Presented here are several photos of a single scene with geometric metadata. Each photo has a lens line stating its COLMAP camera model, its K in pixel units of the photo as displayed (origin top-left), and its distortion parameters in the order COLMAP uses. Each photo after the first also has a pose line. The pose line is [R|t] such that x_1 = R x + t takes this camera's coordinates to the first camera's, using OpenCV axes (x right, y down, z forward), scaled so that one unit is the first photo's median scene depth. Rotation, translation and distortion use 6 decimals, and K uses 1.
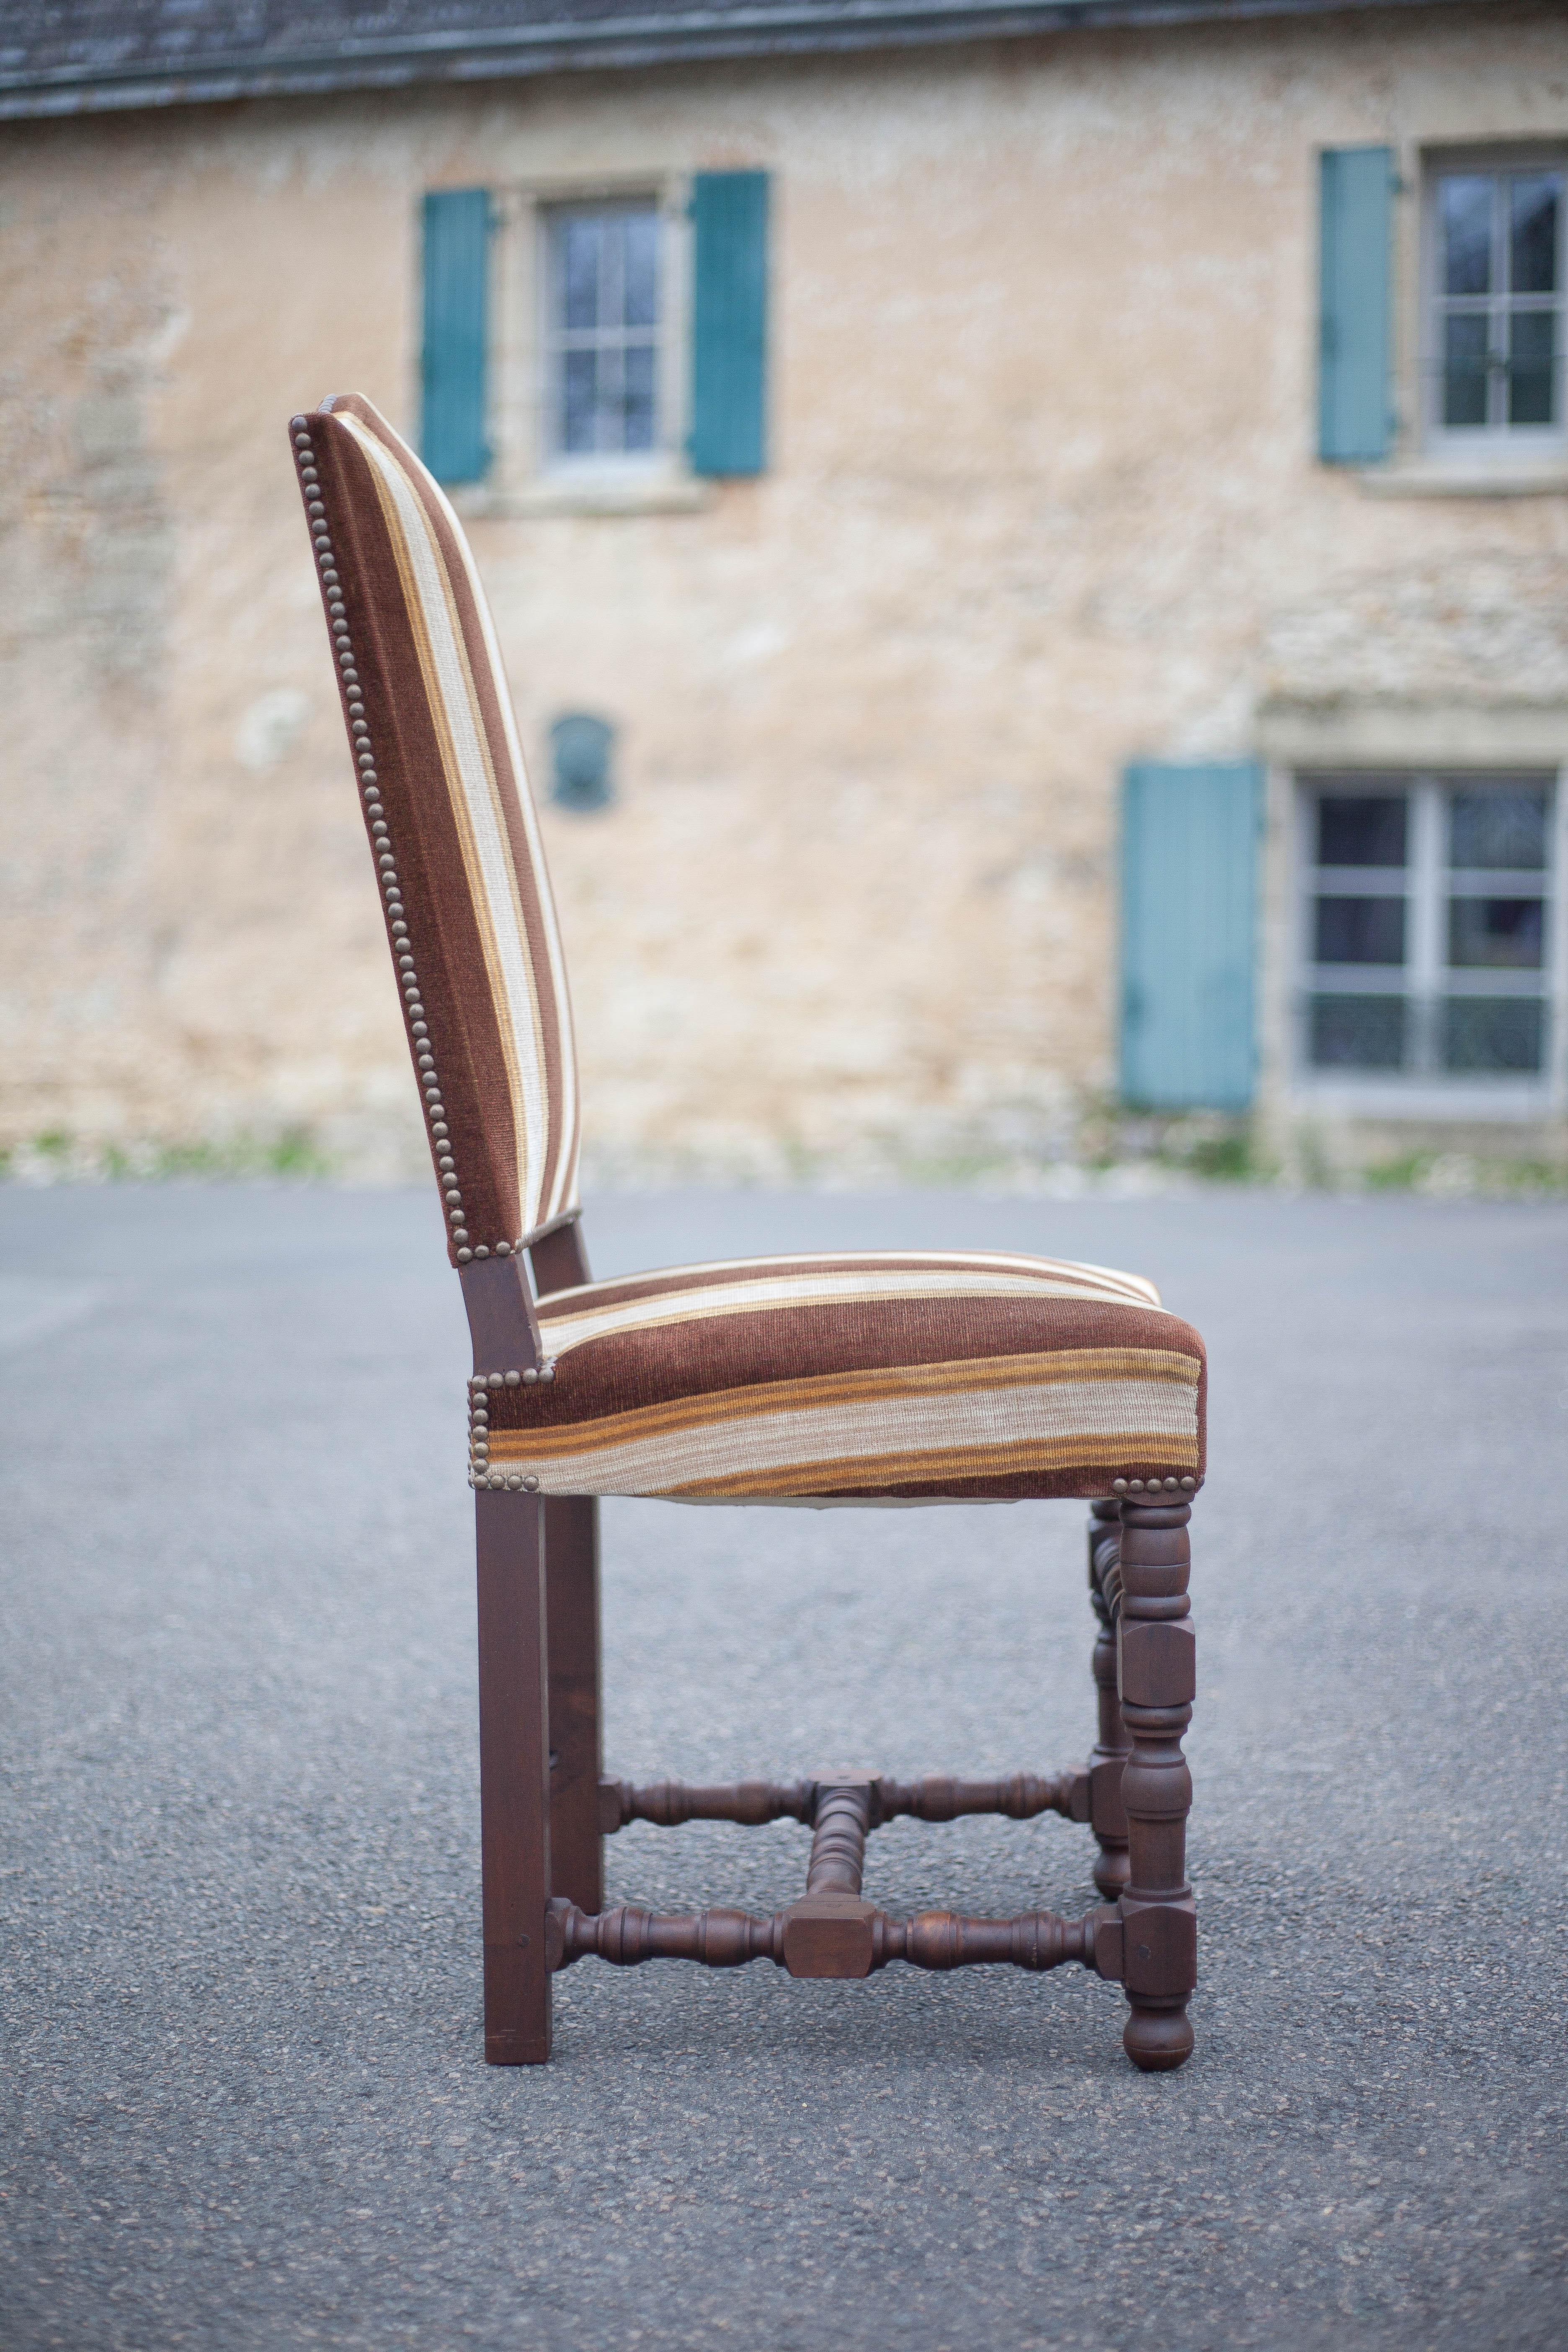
lens RADIAL K [[3473.9, 0, 787.2], [0, 3473.9, 1177.9], [0, 0, 1]] dist [-0.129215, 0.000000]
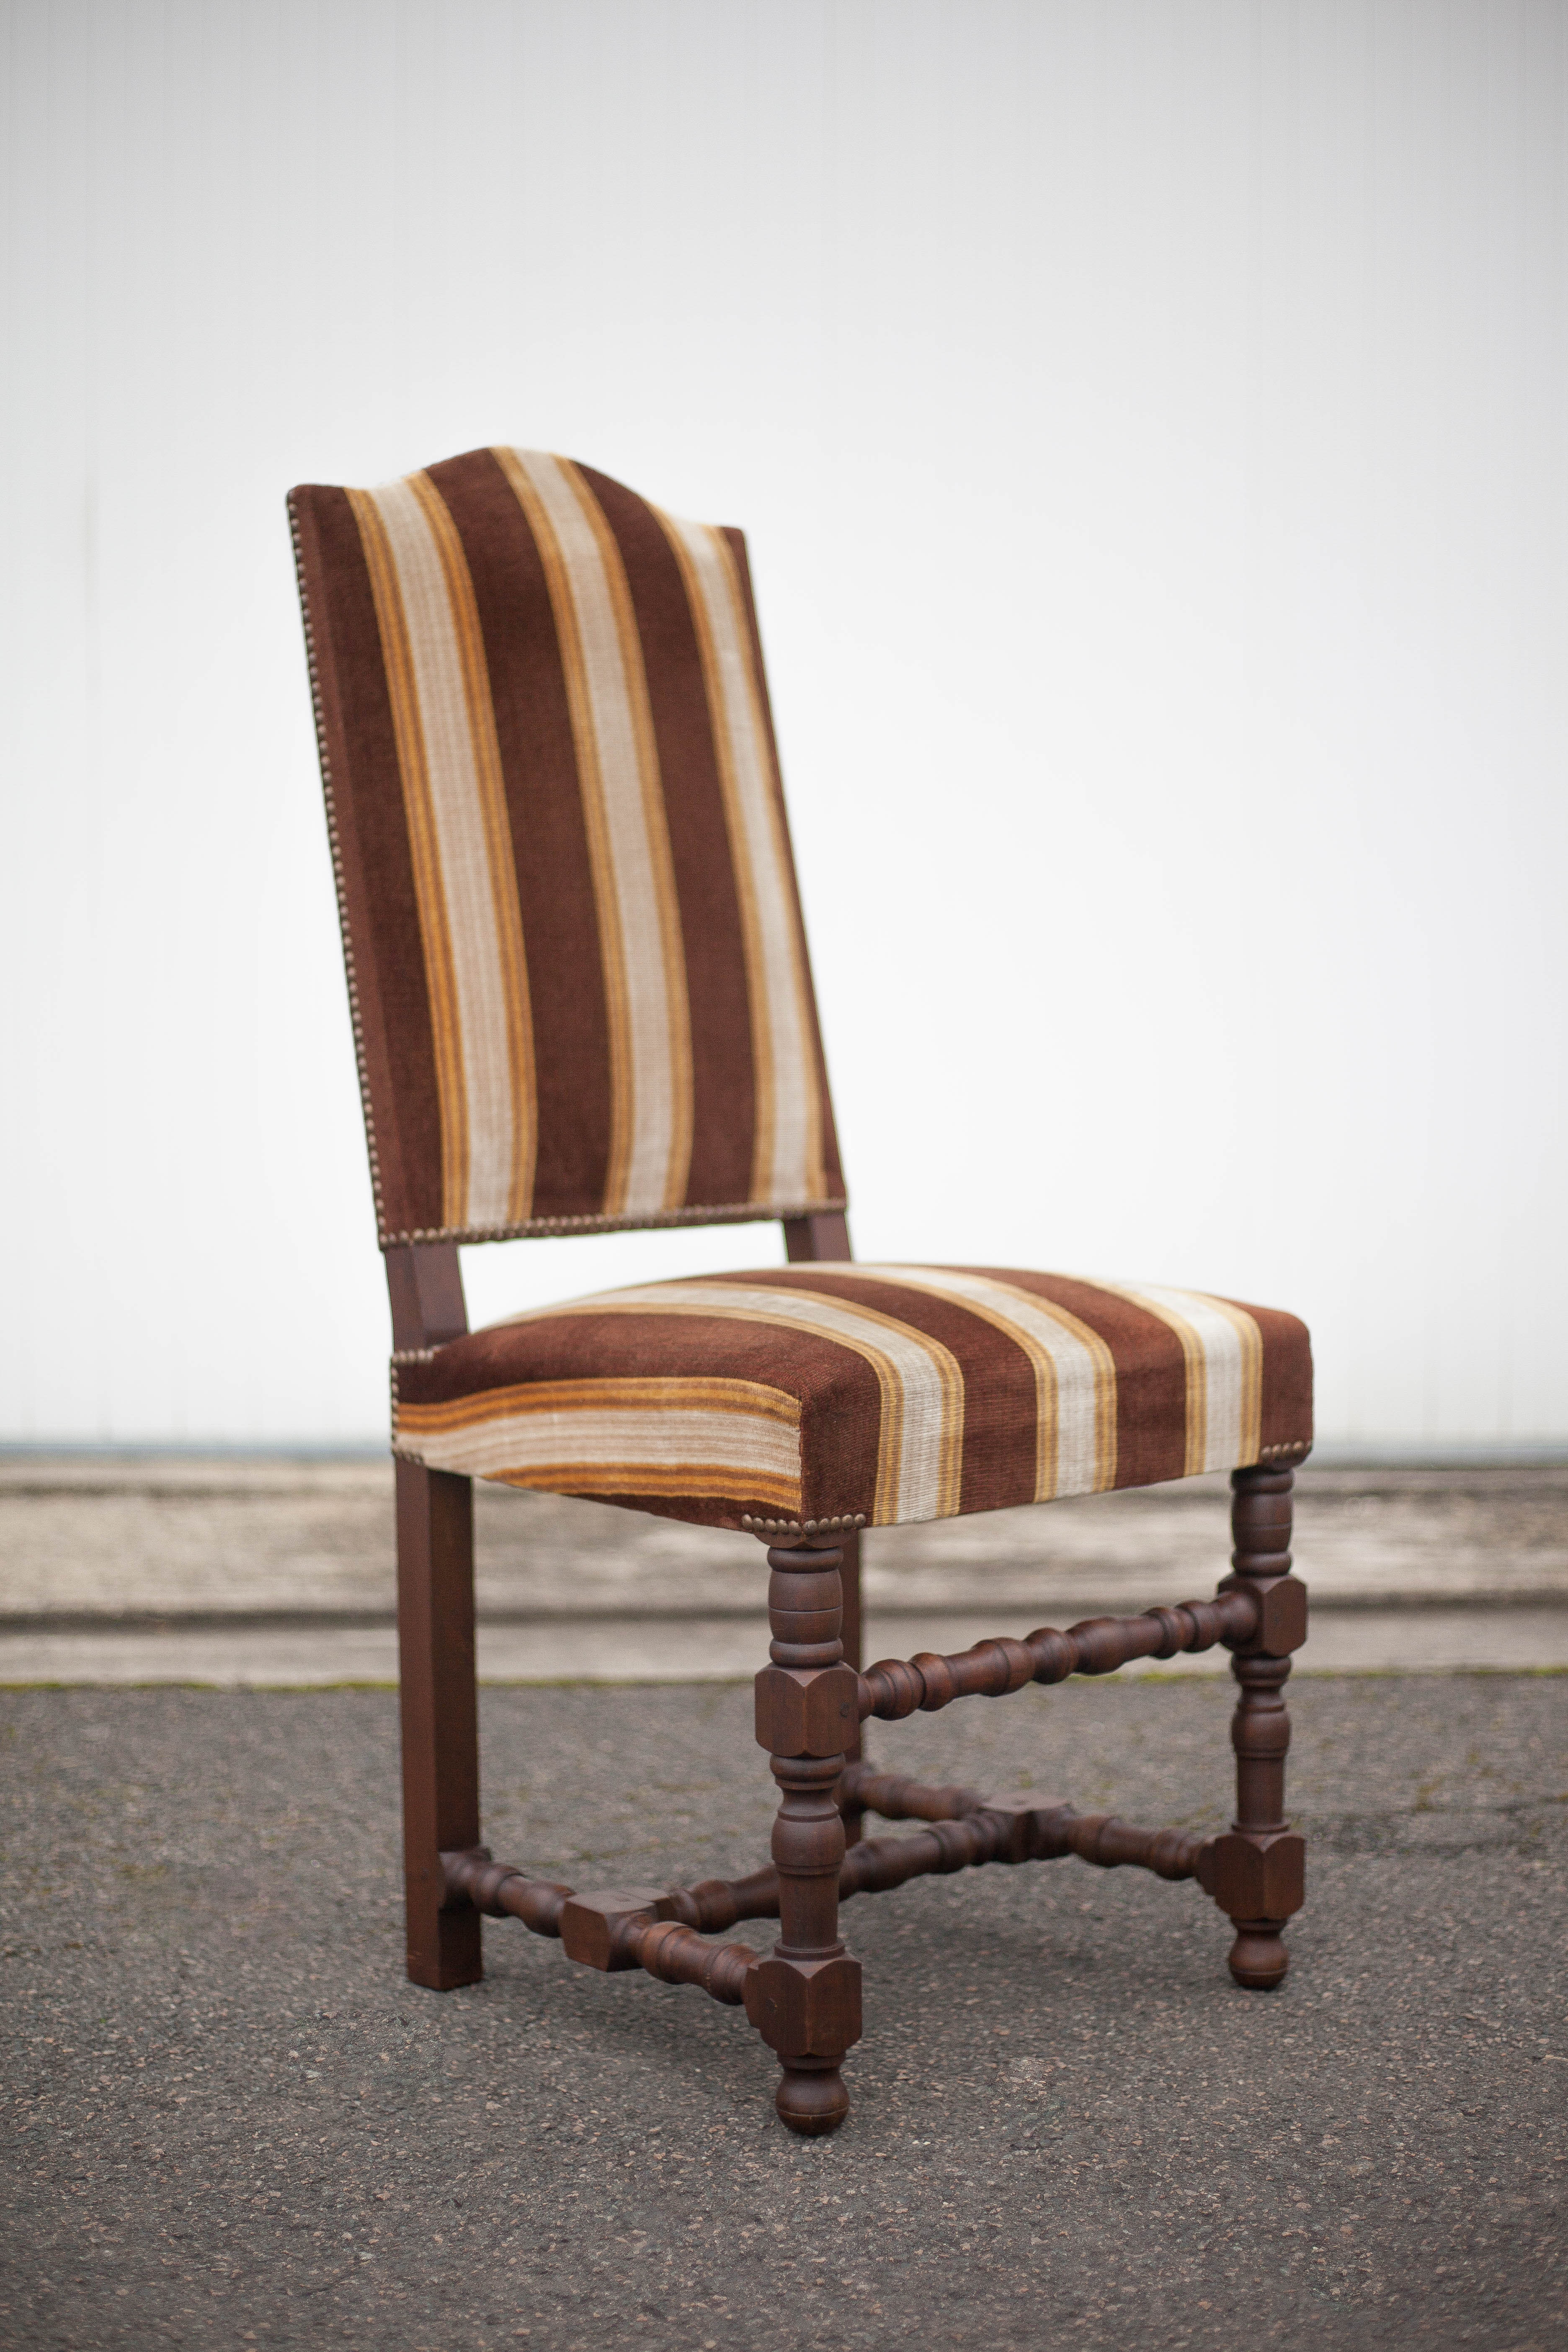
lens RADIAL K [[3473.9, 0, 784.6], [0, 3473.9, 1160.9], [0, 0, 1]] dist [-0.129215, 0.000000]
pose [[0.694497, 0.044714, -0.718105, 0.779662], [-0.029506, 0.998997, 0.033668, -0.043945], [0.718890, -0.002195, 0.695120, 0.329655]]
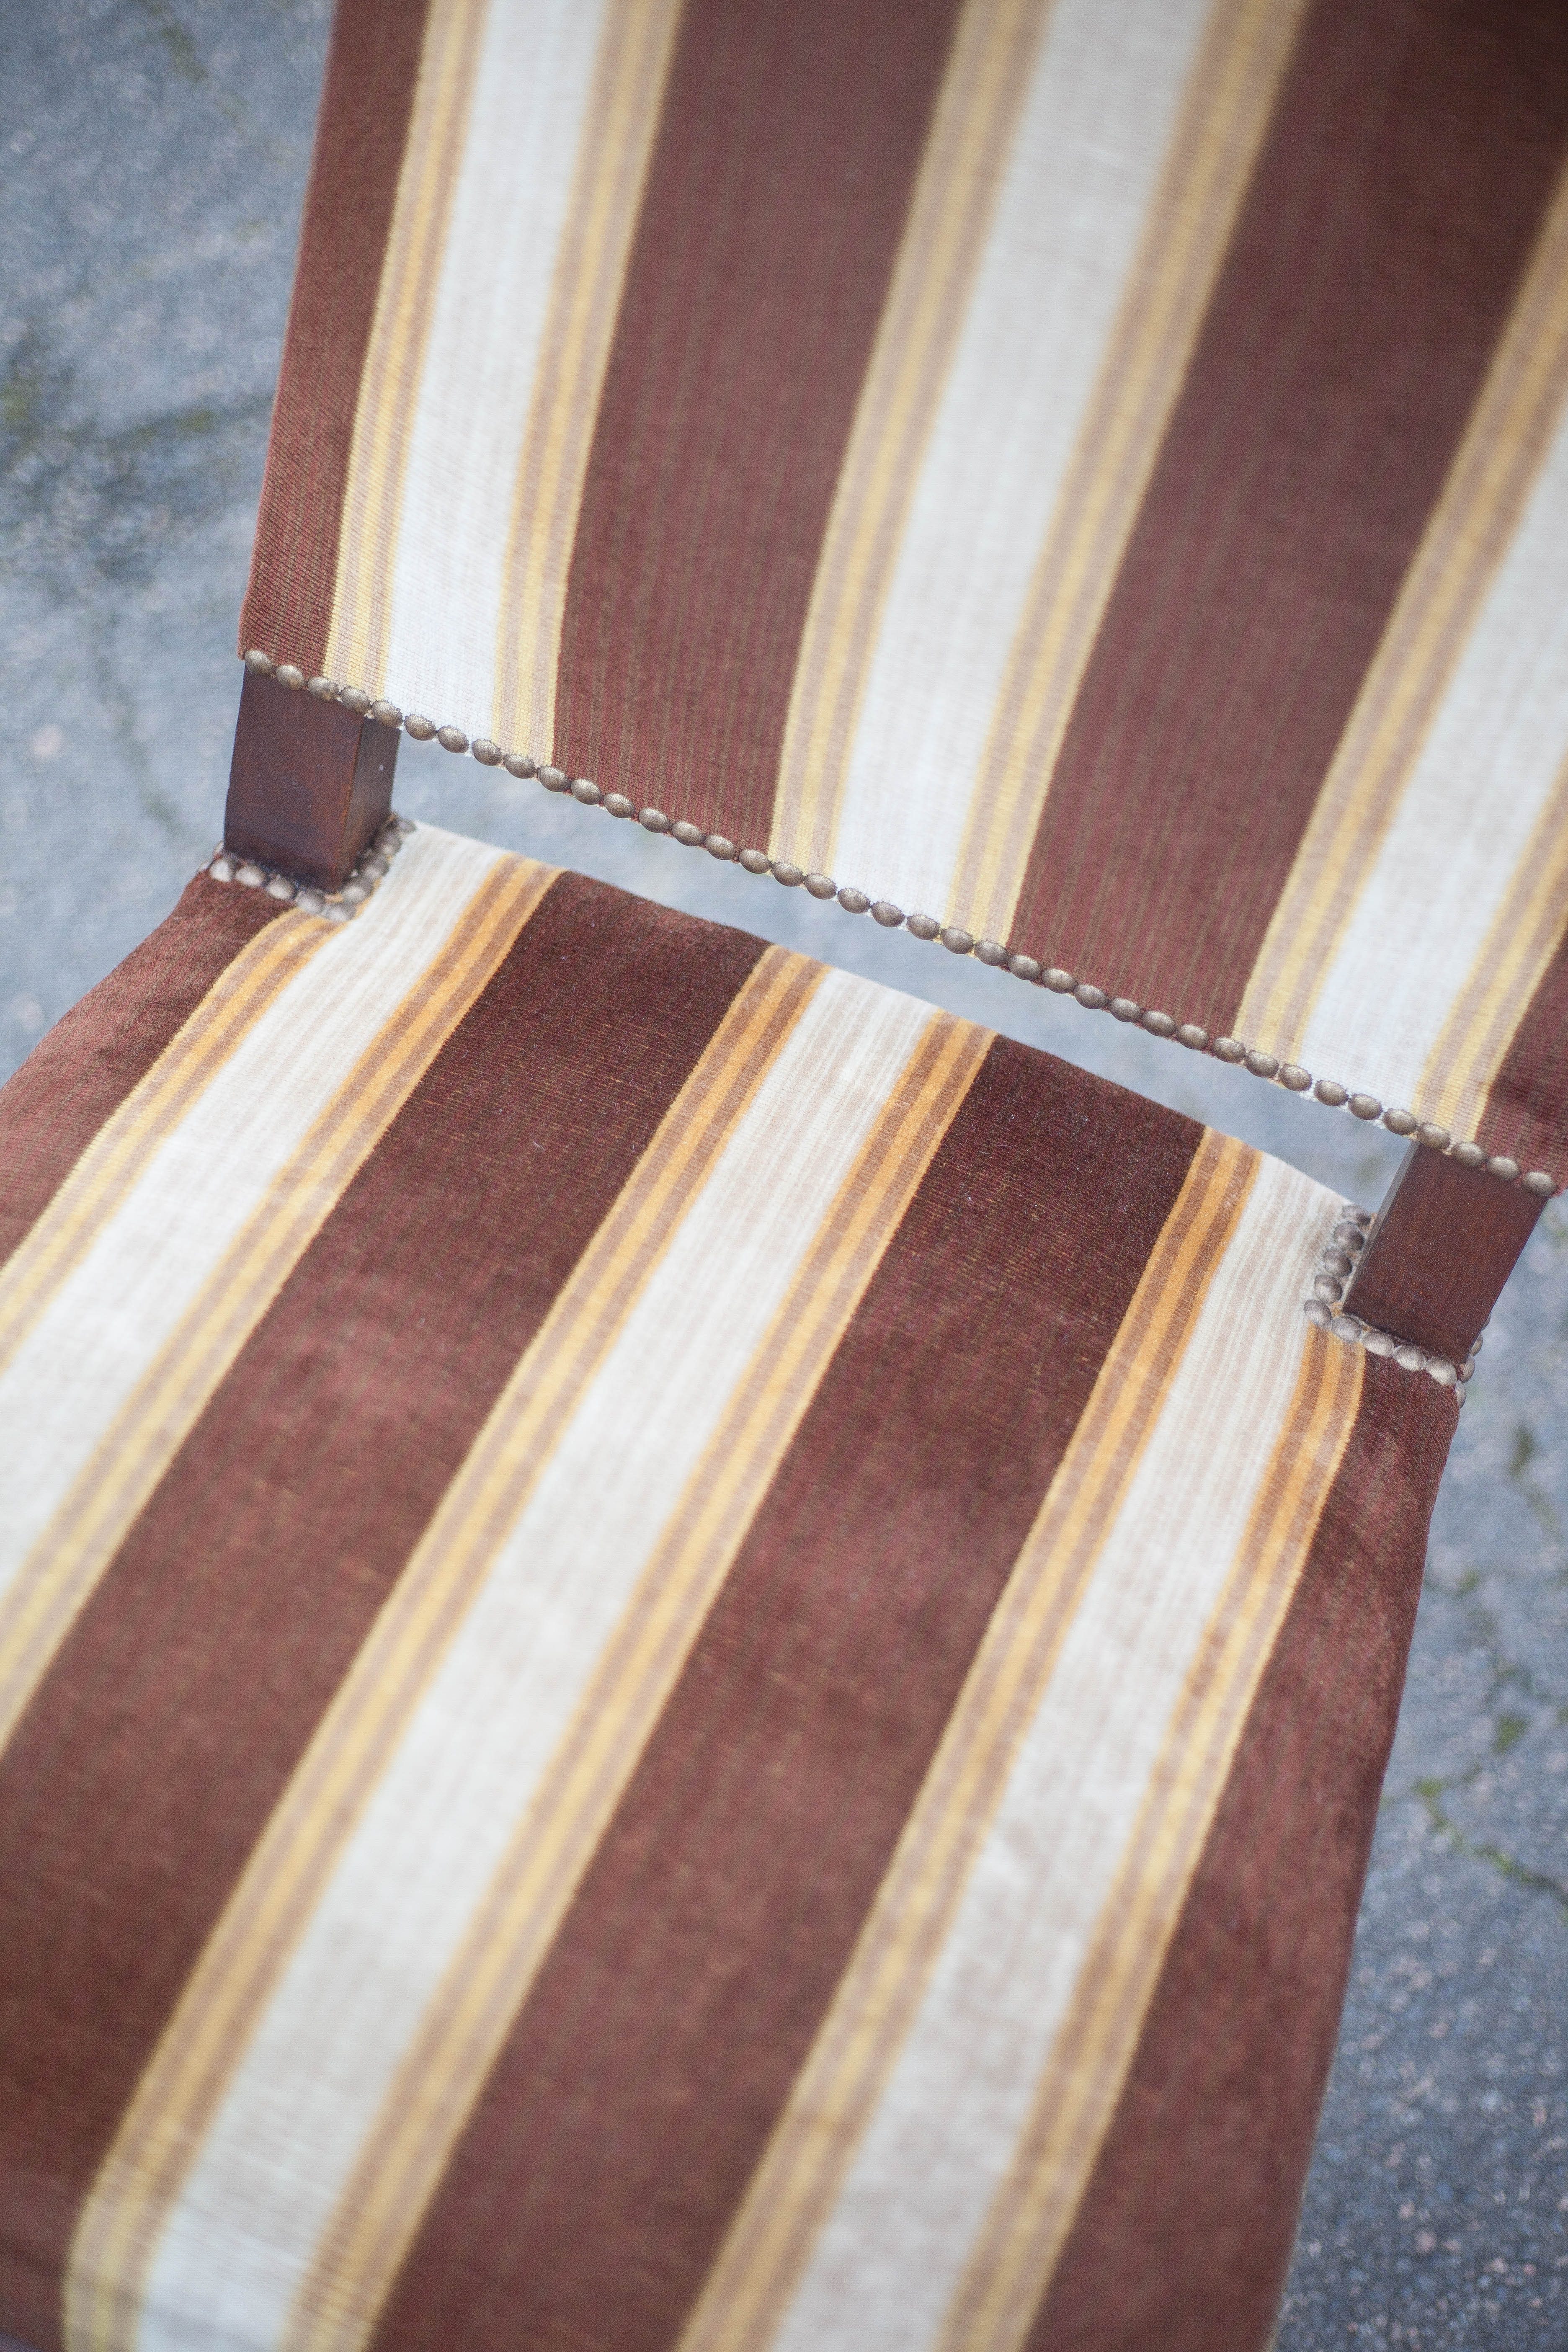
lens RADIAL K [[3473.9, 0, 776.9], [0, 3473.9, 1169.9], [0, 0, 1]] dist [-0.129215, 0.000000]
pose [[-0.346474, 0.746873, -0.567570, 0.213241], [-0.177155, 0.542063, 0.821452, -0.338747], [0.921180, 0.385159, -0.055498, 1.118879]]
